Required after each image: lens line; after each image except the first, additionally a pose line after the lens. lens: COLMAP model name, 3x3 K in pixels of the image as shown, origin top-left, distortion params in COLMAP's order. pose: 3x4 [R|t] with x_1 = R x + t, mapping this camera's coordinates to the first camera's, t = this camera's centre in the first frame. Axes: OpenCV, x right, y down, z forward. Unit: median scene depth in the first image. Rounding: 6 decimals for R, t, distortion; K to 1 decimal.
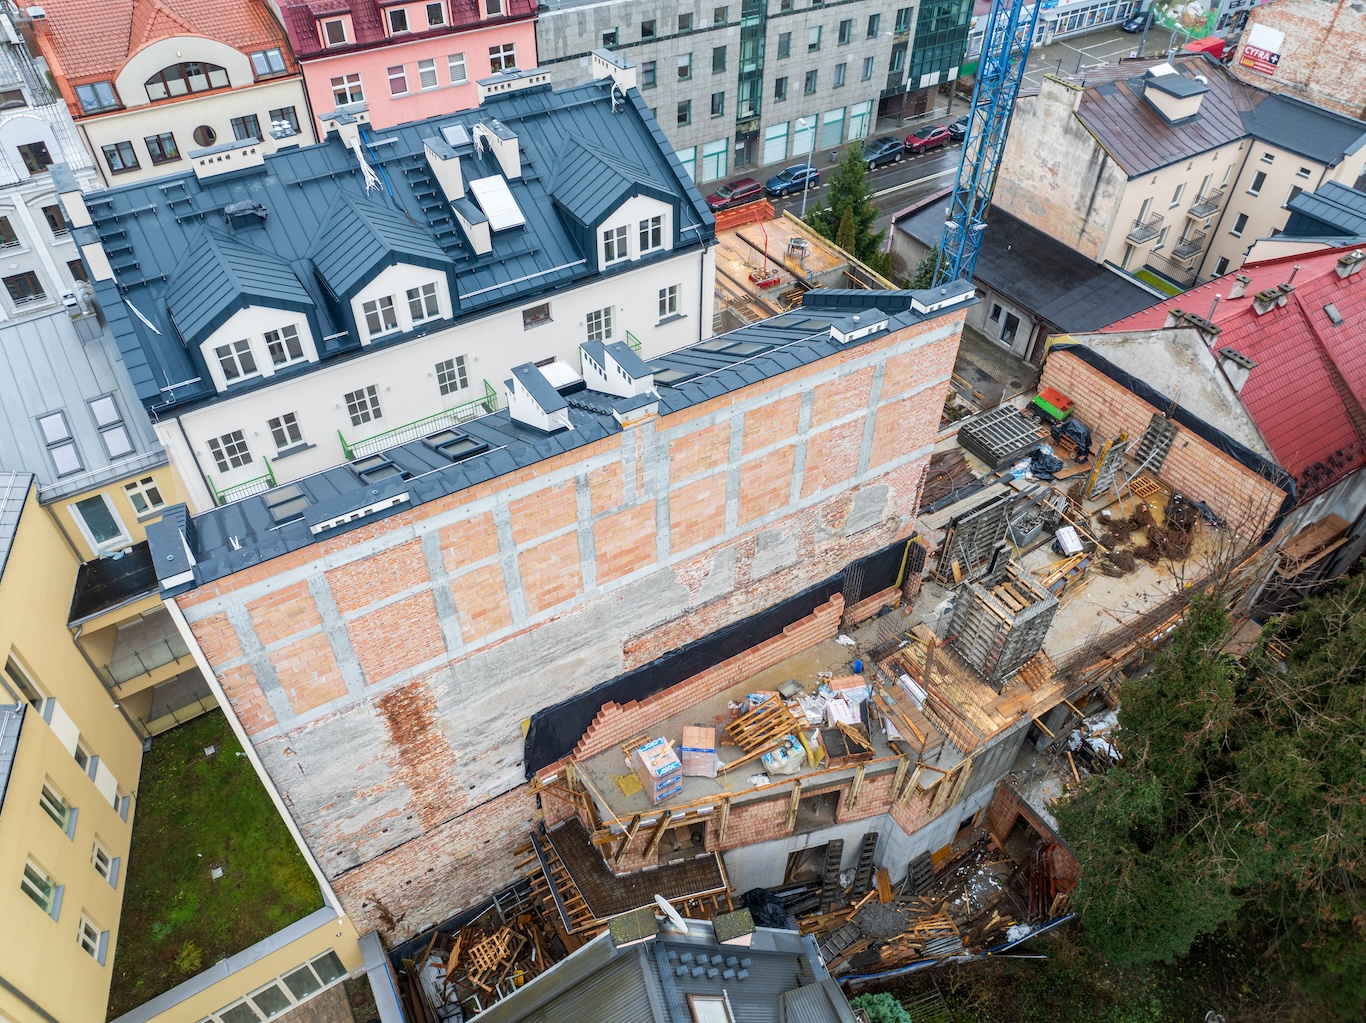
lens RADIAL K [[962.7, 0, 682.6], [0, 962.7, 506.9], [0, 0, 1]] dist [-0.054888, 0.028206]
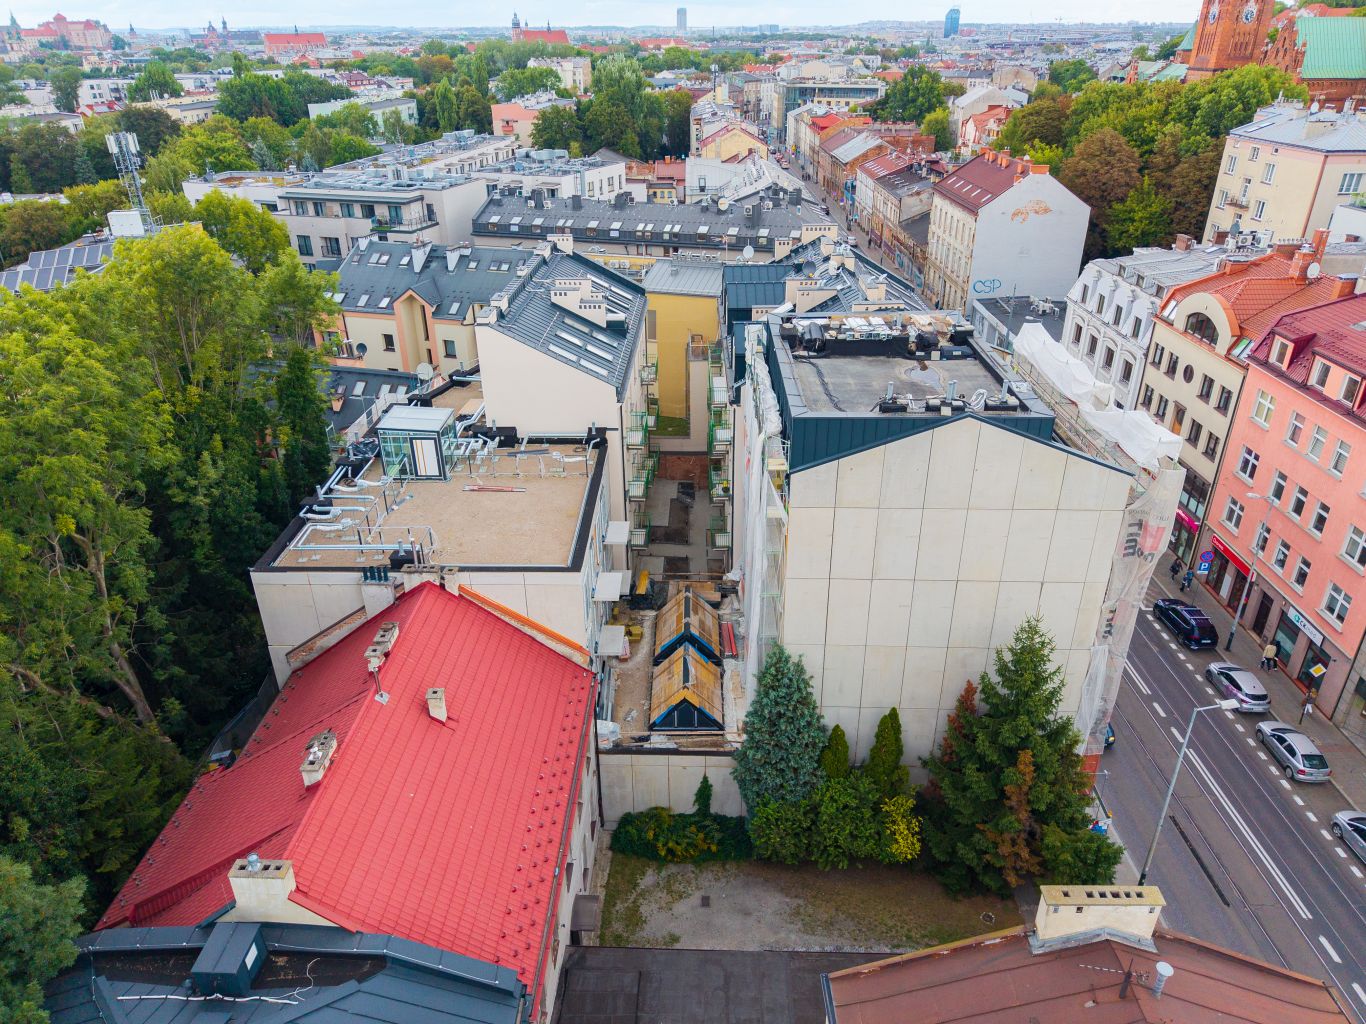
lens RADIAL K [[922.0, 0, 688.5], [0, 922.0, 511.3], [0, 0, 1]] dist [0.075588, -0.071600]
pose [[-0.546237, 0.374845, -0.749077, 1.186420], [-0.576493, 0.480547, 0.660856, -1.110844], [0.607685, 0.792822, -0.046397, 1.249530]]
